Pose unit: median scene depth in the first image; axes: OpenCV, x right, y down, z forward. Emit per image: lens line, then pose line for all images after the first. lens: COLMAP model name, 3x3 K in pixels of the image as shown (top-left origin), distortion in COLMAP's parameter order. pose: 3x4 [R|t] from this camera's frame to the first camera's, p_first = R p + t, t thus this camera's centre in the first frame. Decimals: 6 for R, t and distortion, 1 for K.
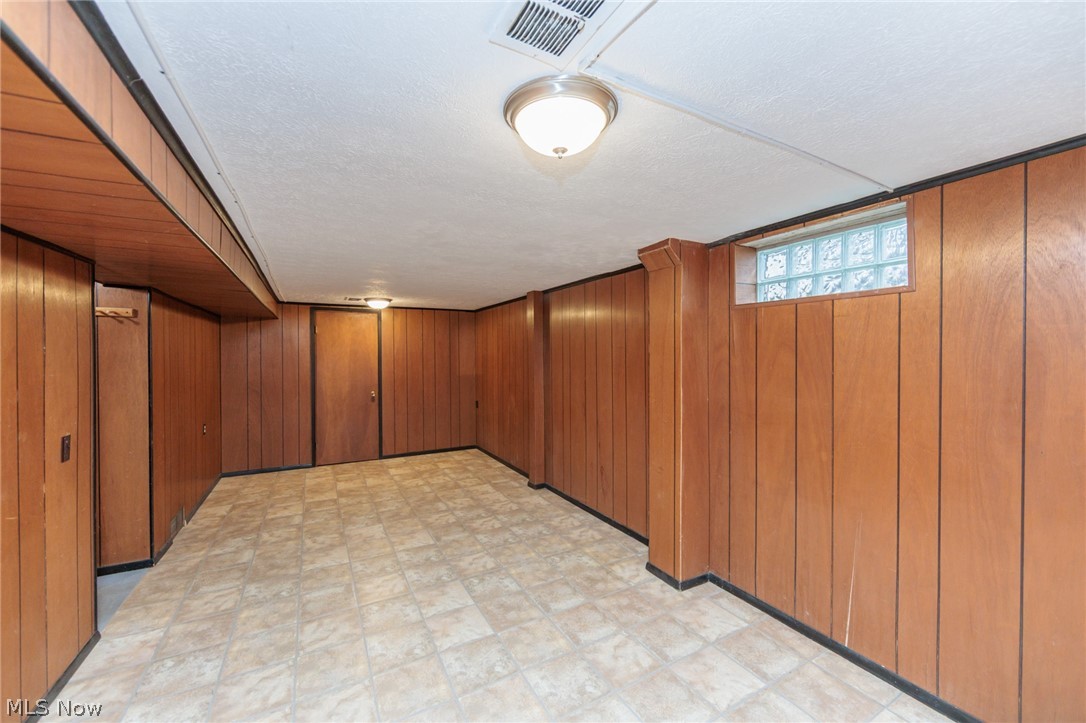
lens RADIAL K [[423.4, 0, 543.4], [0, 423.4, 356.8], [0, 0, 1]] dist [-0.002050, -0.000076]
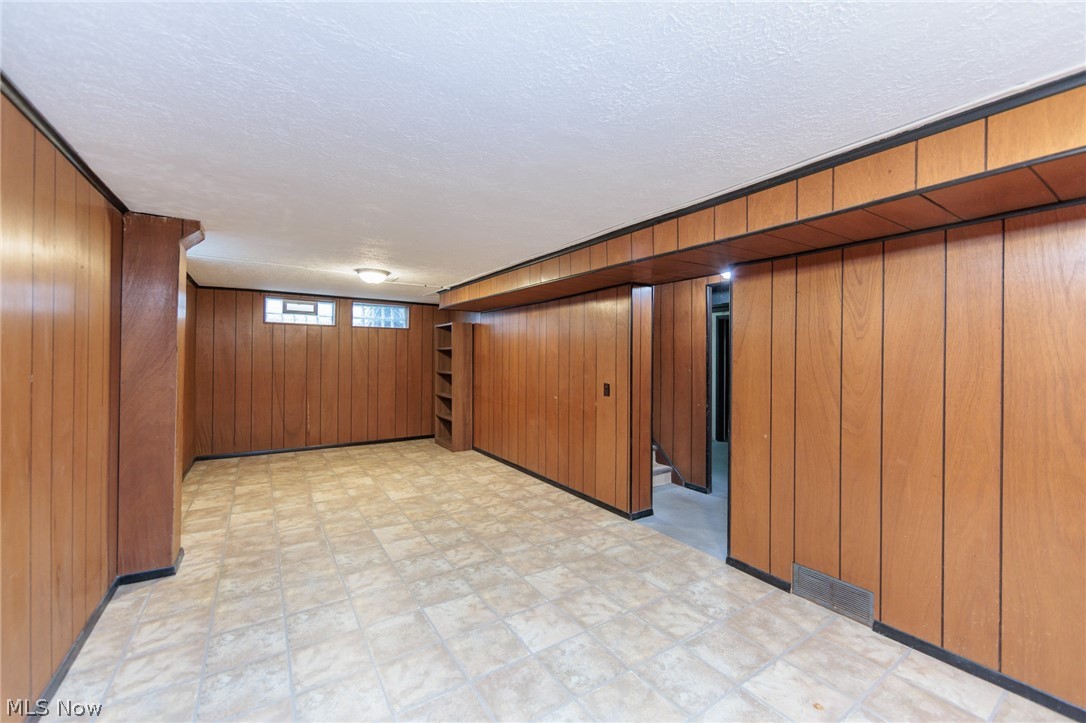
lens RADIAL K [[432.8, 0, 543.8], [0, 432.8, 356.4], [0, 0, 1]] dist [-0.001040, 0.000141]
pose [[-0.996348, -0.004771, -0.085256, -0.373633], [-0.005268, 0.999970, 0.005602, 0.029931], [0.085227, 0.006031, -0.996343, 1.643833]]
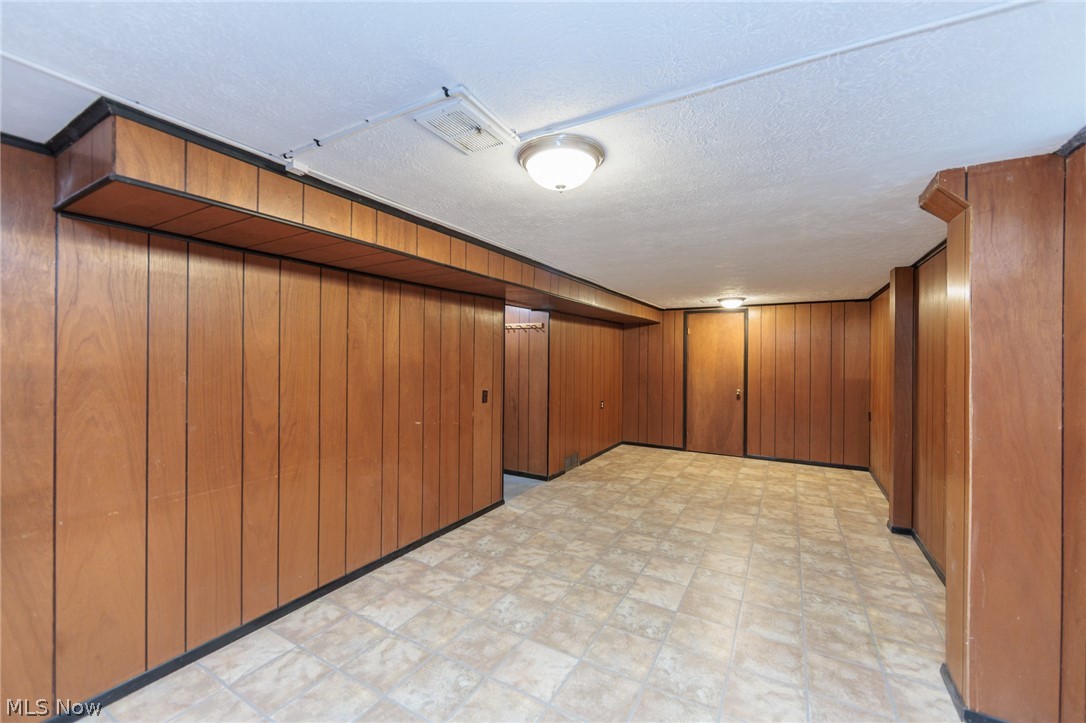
lens RADIAL K [[432.8, 0, 543.8], [0, 432.8, 356.4], [0, 0, 1]] dist [-0.001040, 0.000141]
pose [[0.526963, 0.009736, -0.849833, 0.405835], [-0.014585, 0.999891, 0.002411, 0.011925], [0.849763, 0.011124, 0.527047, 0.091777]]
